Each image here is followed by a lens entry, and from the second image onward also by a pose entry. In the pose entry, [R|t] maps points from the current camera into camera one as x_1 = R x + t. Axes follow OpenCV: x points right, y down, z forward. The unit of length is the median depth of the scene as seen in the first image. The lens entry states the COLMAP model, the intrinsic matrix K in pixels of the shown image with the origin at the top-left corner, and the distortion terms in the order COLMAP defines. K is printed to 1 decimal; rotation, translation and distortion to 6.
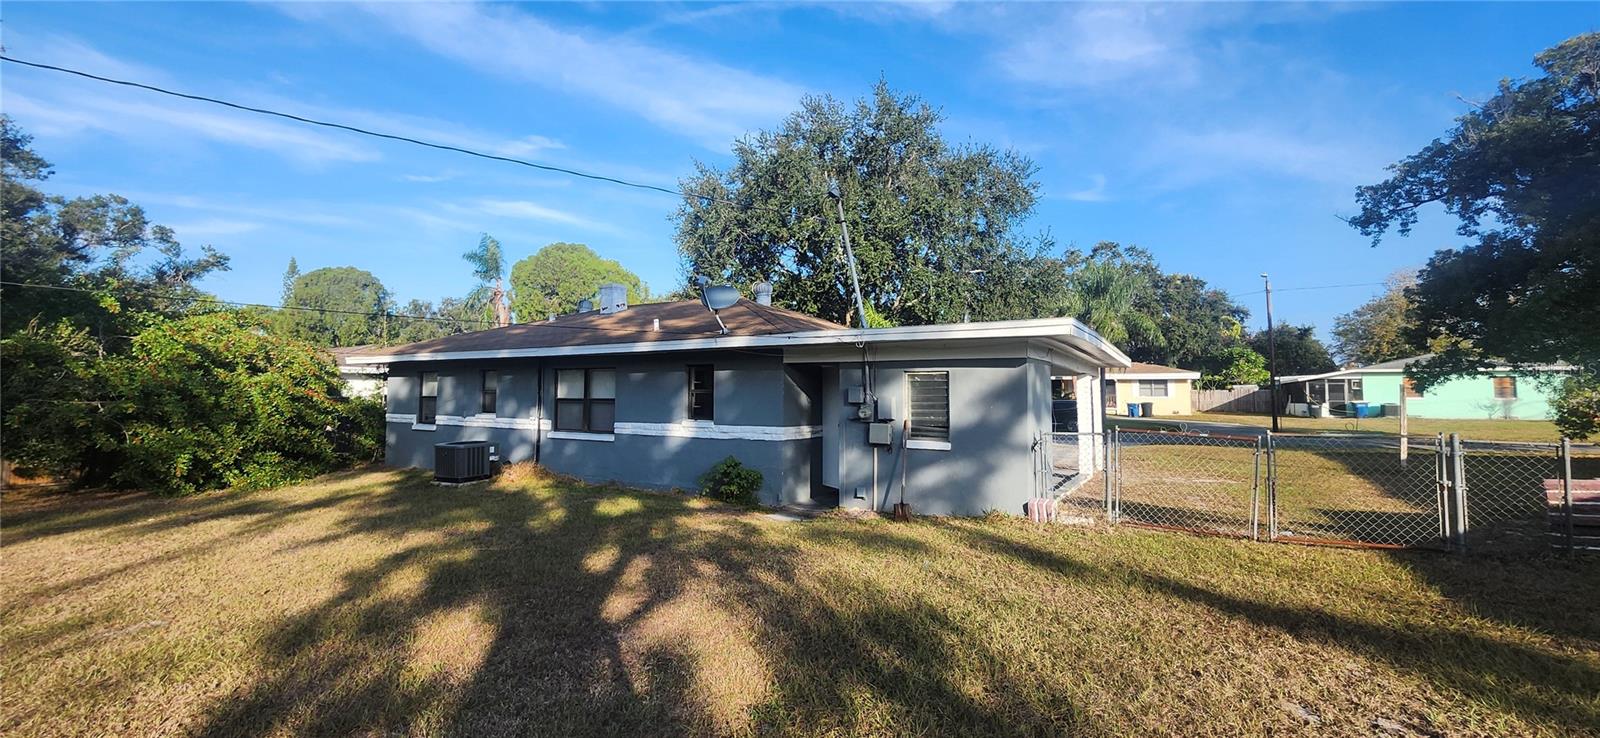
lens RADIAL K [[557.4, 0, 797.9], [0, 557.4, 363.9], [0, 0, 1]] dist [0.011217, 0.000009]
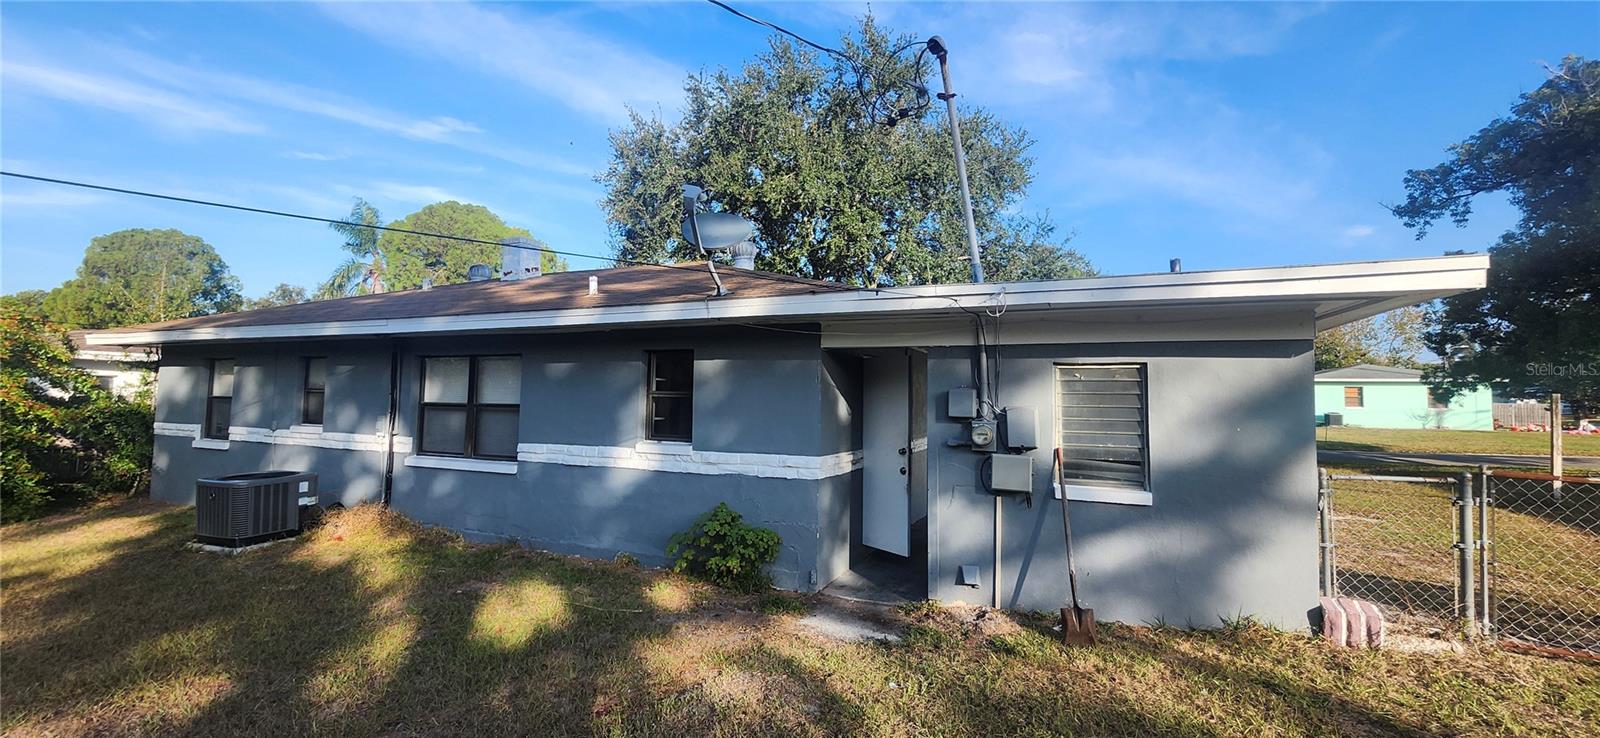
lens RADIAL K [[578.4, 0, 795.0], [0, 578.4, 361.7], [0, 0, 1]] dist [-0.000280, 0.000049]
pose [[0.992140, 0.017654, 0.123884, -0.099572], [-0.016640, 0.999819, -0.009215, 0.014815], [-0.124024, 0.007081, 0.992254, 0.306587]]
